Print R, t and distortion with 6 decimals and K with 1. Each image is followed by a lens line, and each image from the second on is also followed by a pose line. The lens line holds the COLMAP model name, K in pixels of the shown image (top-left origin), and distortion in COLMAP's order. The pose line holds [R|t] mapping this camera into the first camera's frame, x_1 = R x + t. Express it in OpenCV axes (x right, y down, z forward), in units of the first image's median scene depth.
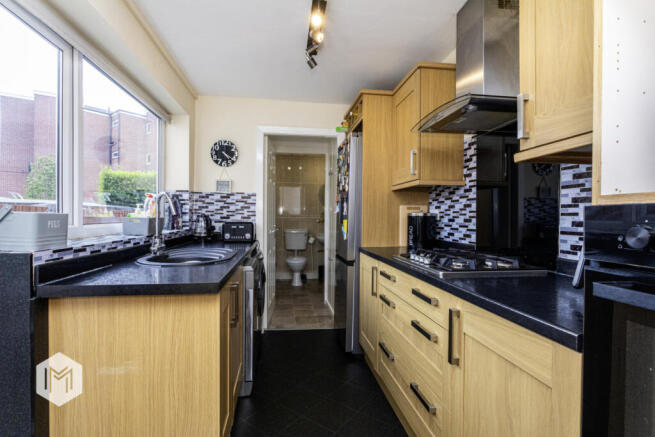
lens RADIAL K [[315.5, 0, 327.5], [0, 315.5, 218.5], [0, 0, 1]] dist [0.000219, 0.000010]
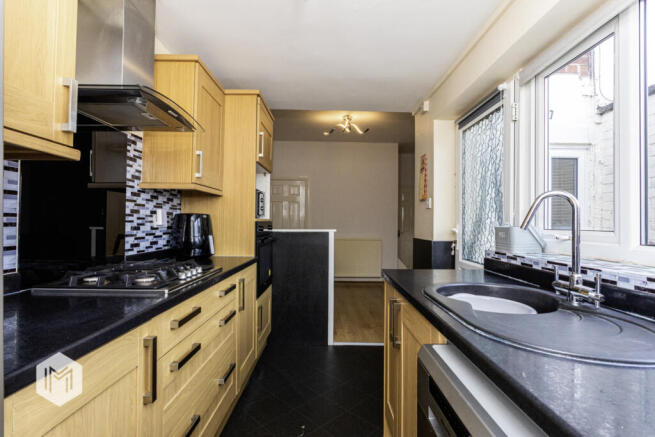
lens RADIAL K [[315.5, 0, 327.5], [0, 315.5, 218.5], [0, 0, 1]] dist [0.000219, 0.000010]
pose [[-0.988383, -0.012996, 0.151430, -0.218297], [-0.014916, 0.999822, -0.011550, -0.018265], [-0.151253, -0.013675, -0.988401, 1.792301]]
